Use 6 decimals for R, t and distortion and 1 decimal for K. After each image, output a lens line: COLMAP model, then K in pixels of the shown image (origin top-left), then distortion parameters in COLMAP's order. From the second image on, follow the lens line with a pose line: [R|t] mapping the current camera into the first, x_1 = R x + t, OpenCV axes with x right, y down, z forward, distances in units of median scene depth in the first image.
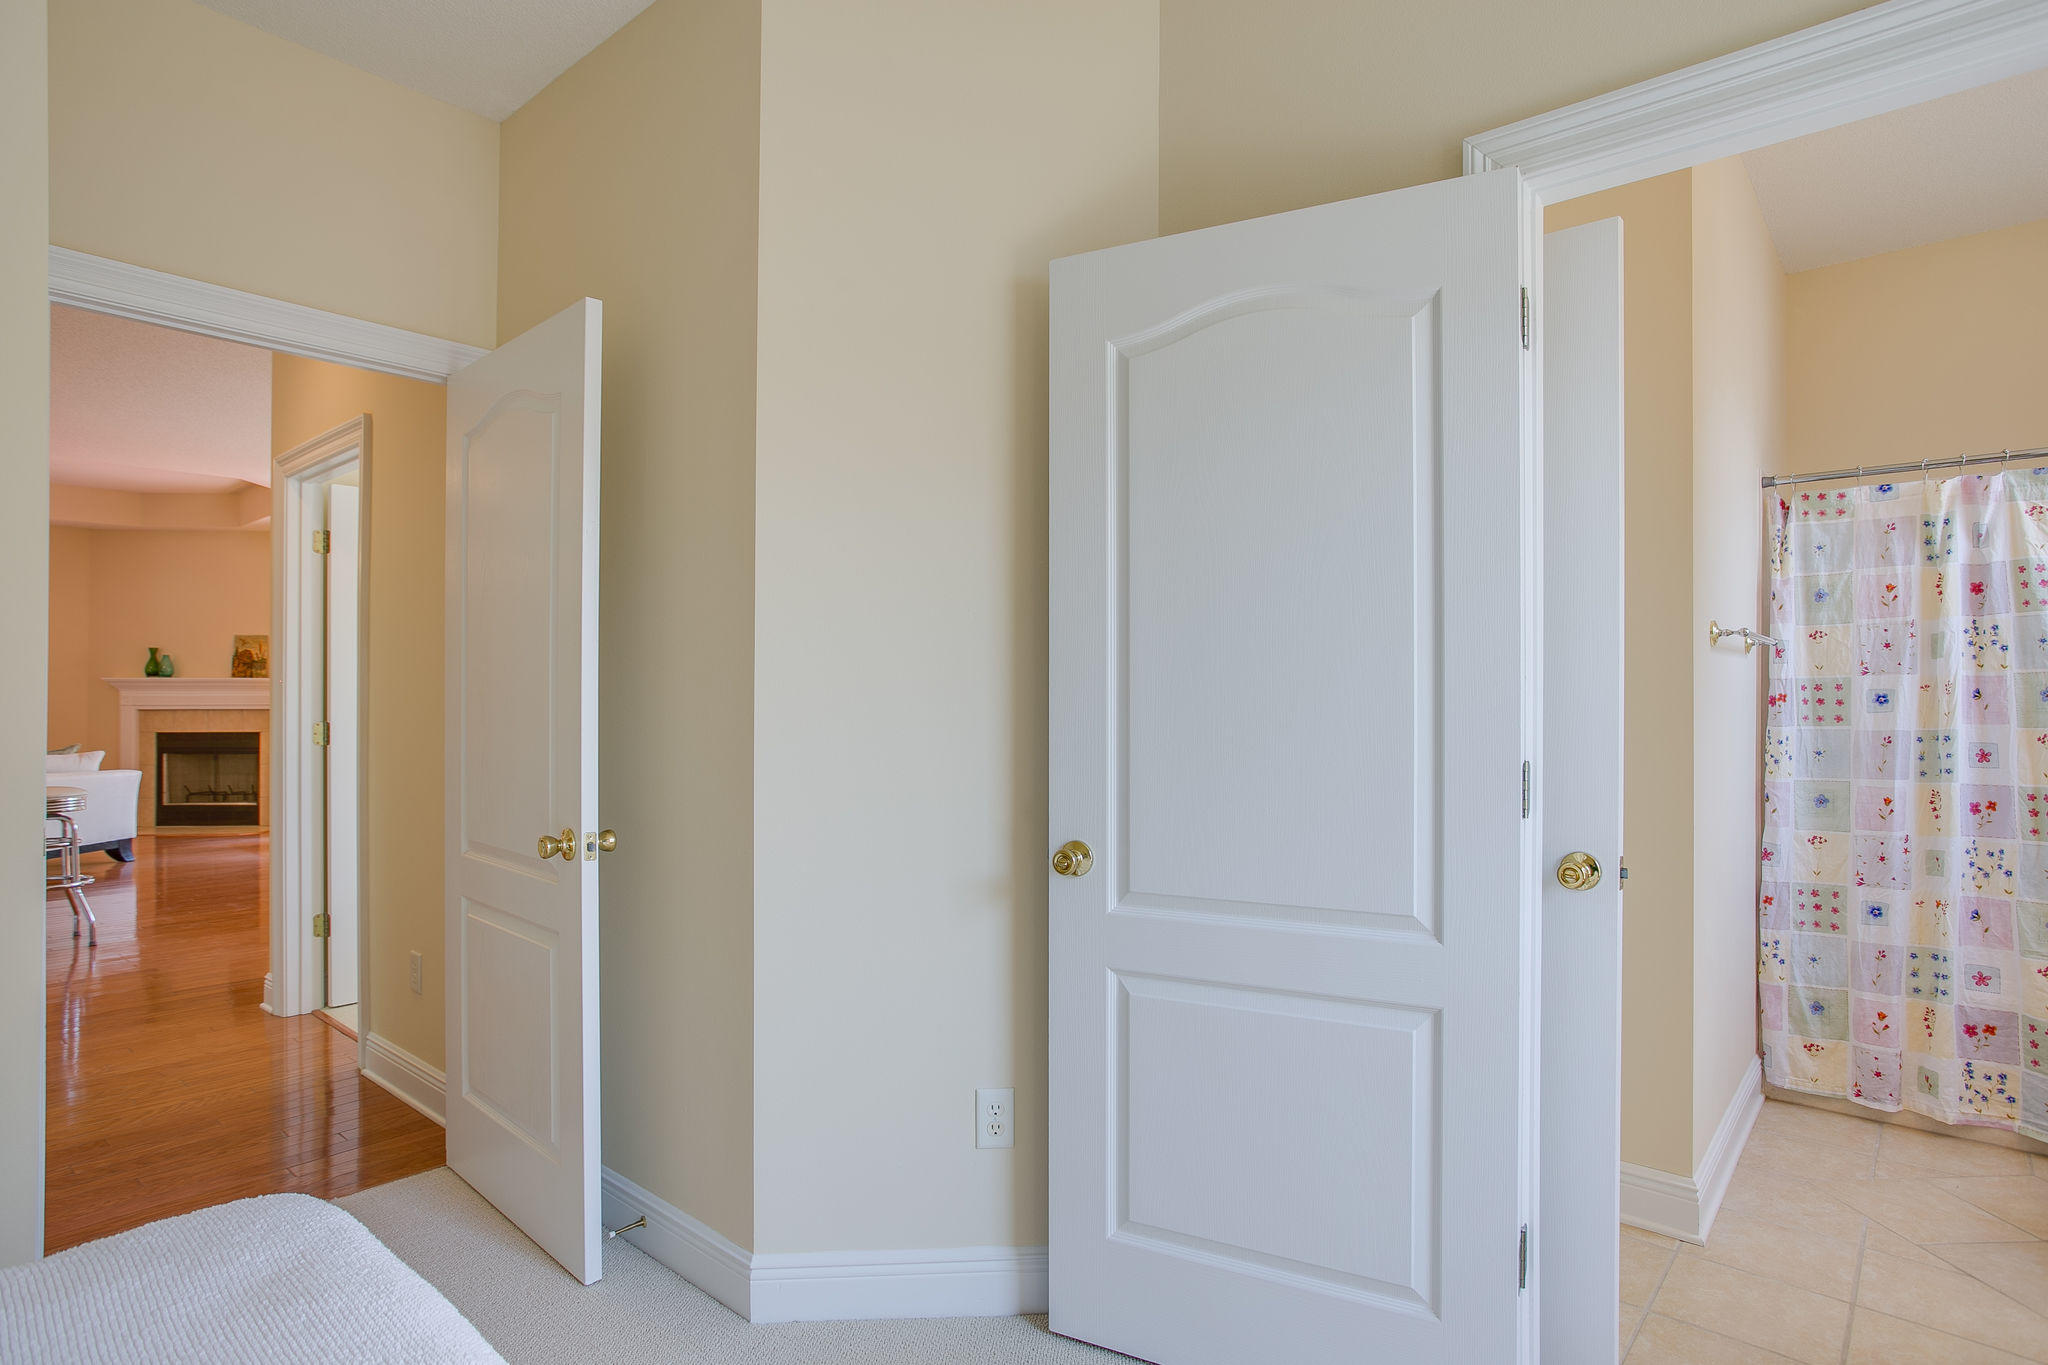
lens RADIAL K [[1089.9, 0, 1029.9], [0, 1089.9, 676.3], [0, 0, 1]] dist [-0.023174, 0.000970]
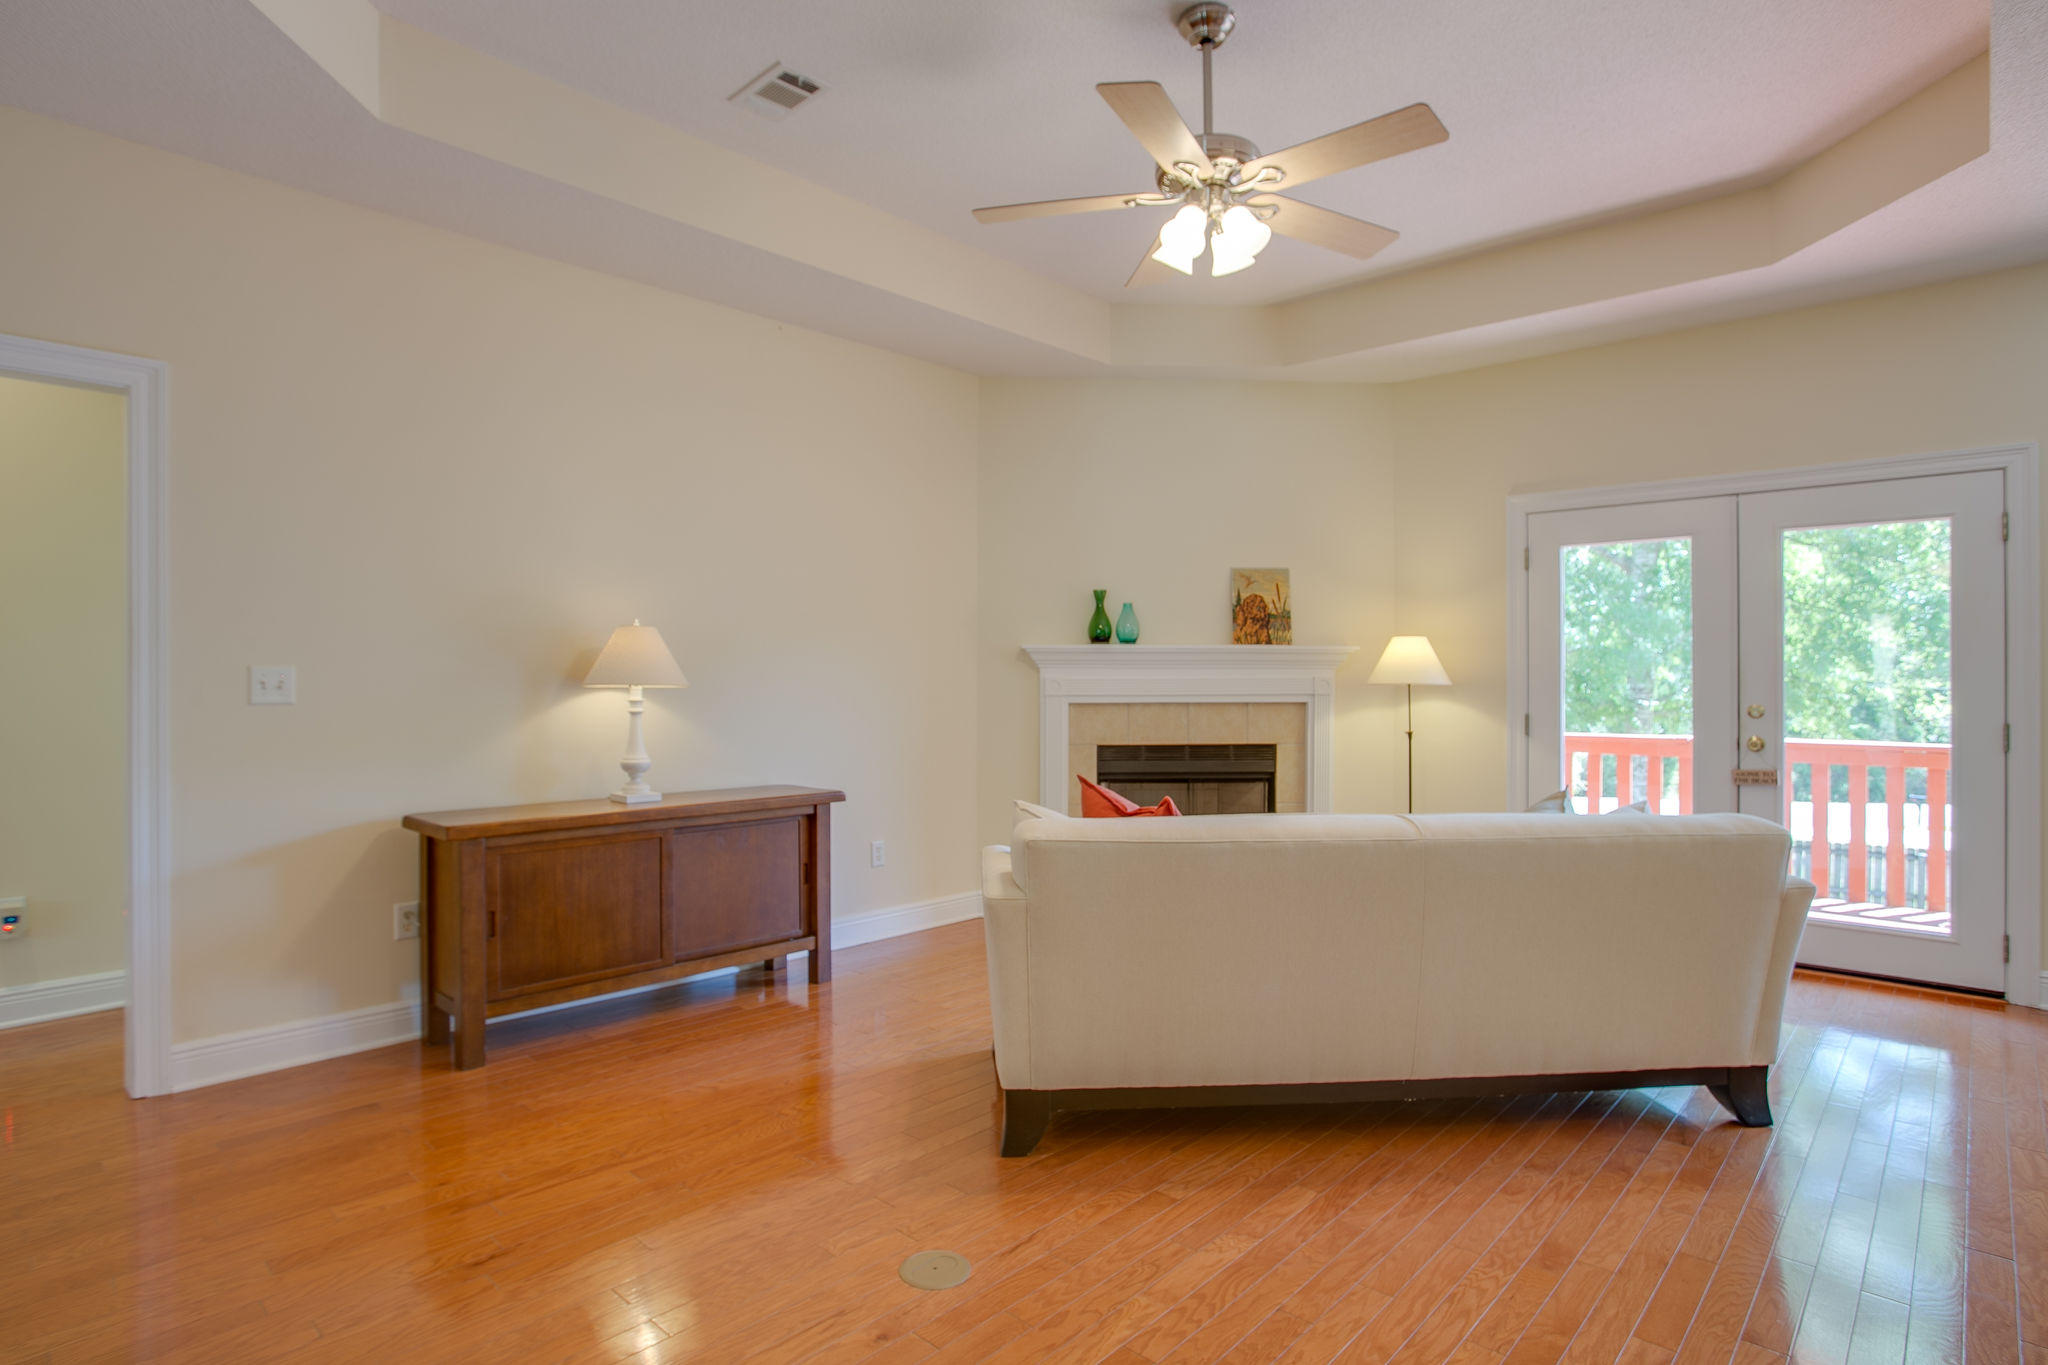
lens RADIAL K [[1089.9, 0, 1029.9], [0, 1089.9, 676.3], [0, 0, 1]] dist [-0.023174, 0.000970]
pose [[0.999635, -0.001724, -0.026964, -0.831726], [0.002100, 0.999901, 0.013925, 0.009324], [0.026937, -0.013977, 0.999539, 0.442569]]
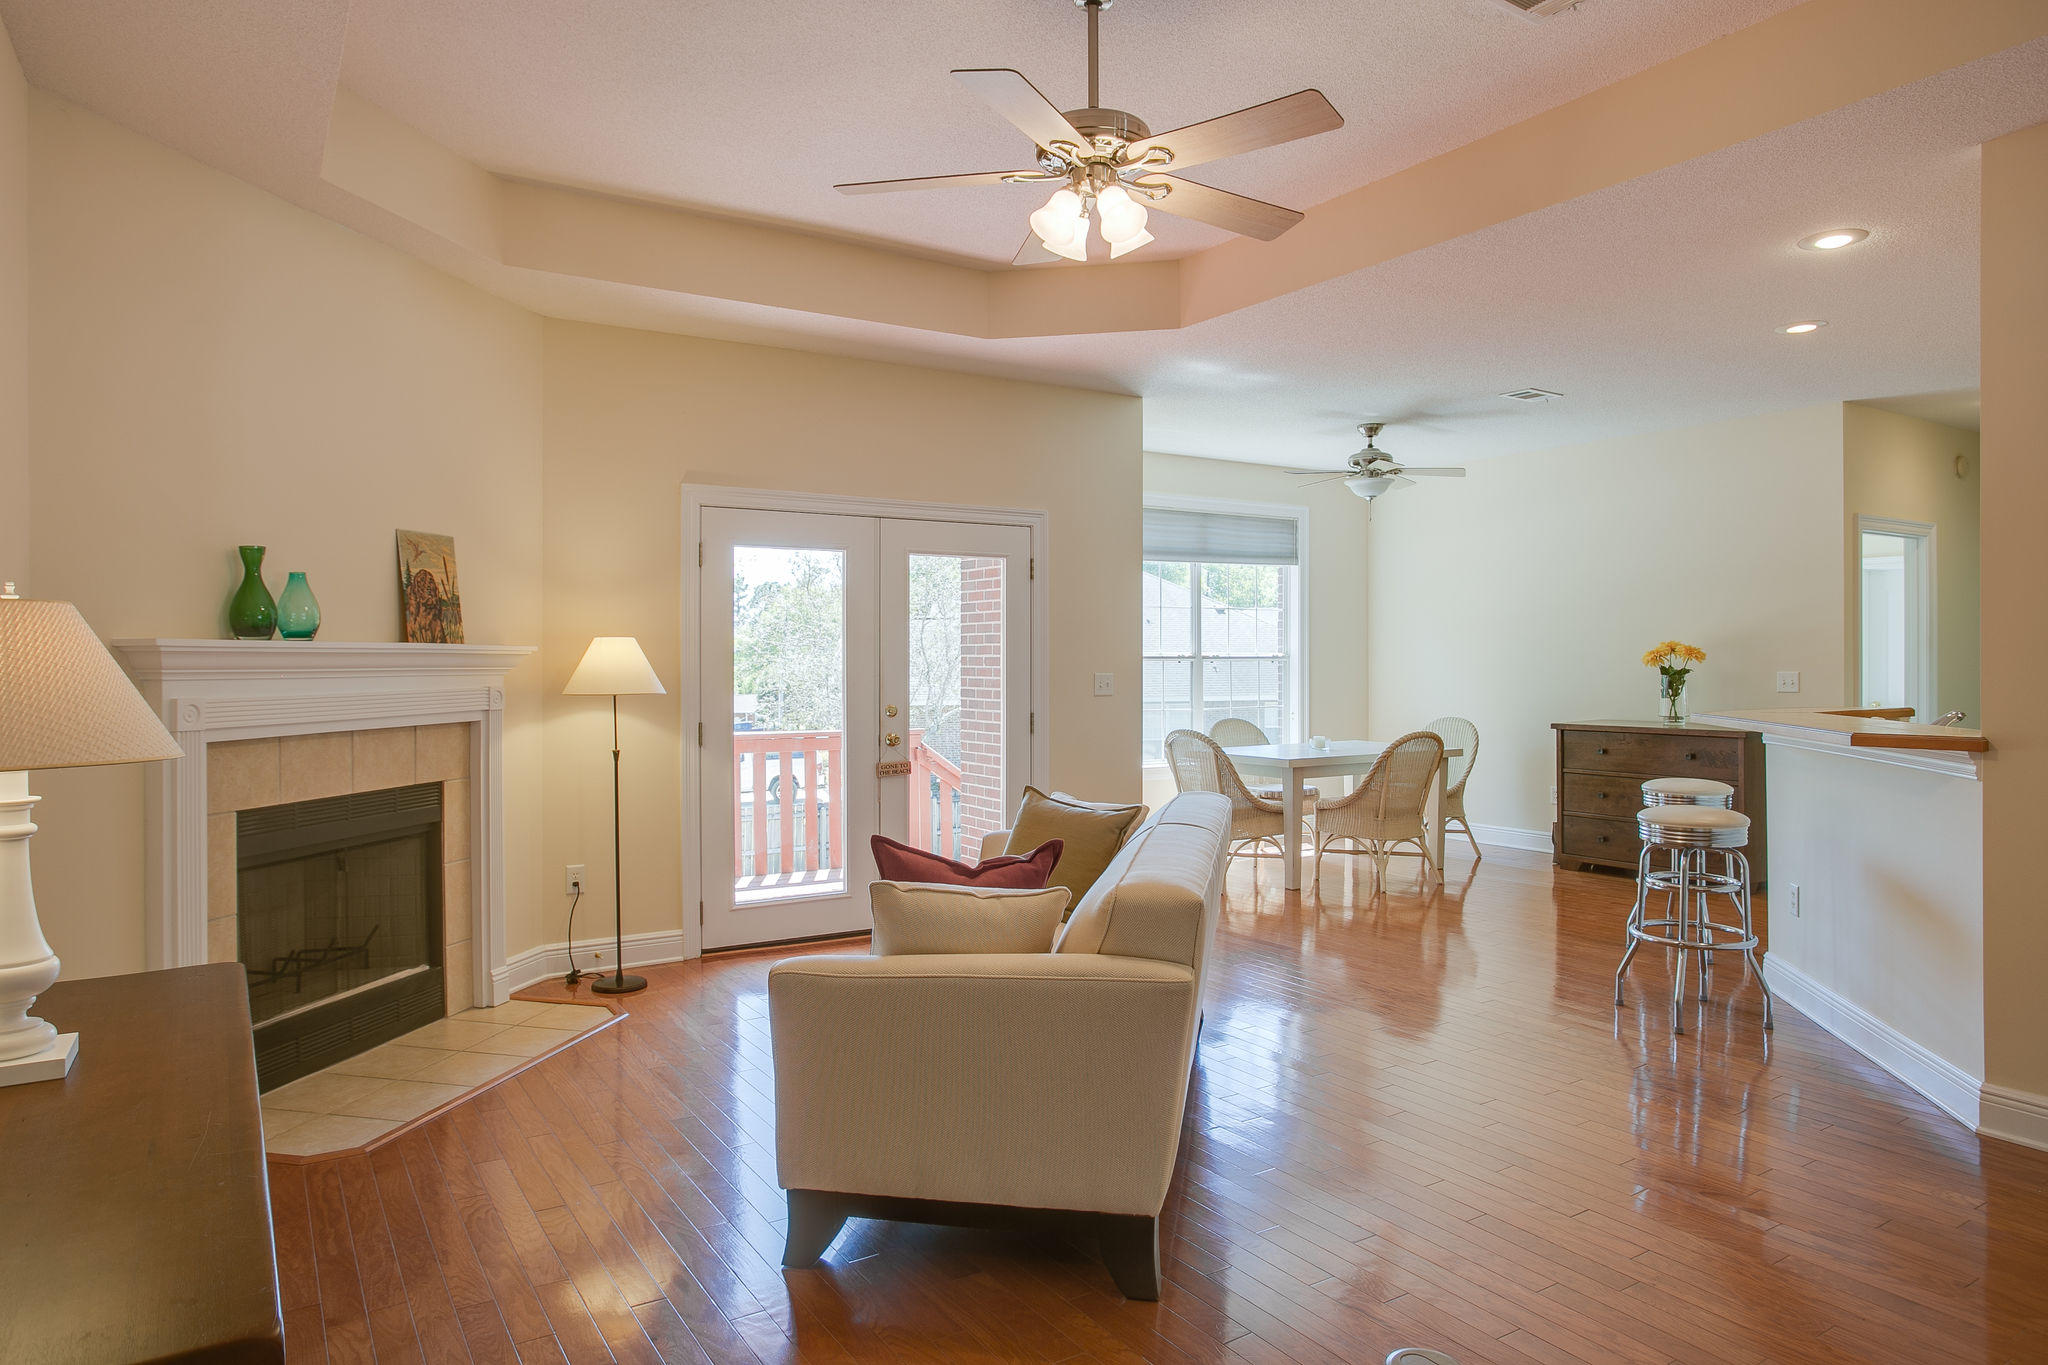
lens RADIAL K [[1306.5, 0, 1055.6], [0, 1306.5, 643.2], [0, 0, 1]] dist [-0.003354, -0.001101]
pose [[0.277835, 0.009416, 0.960583, -1.117704], [-0.012074, 0.999907, -0.006309, 0.001601], [-0.960553, -0.009845, 0.277923, 0.657240]]
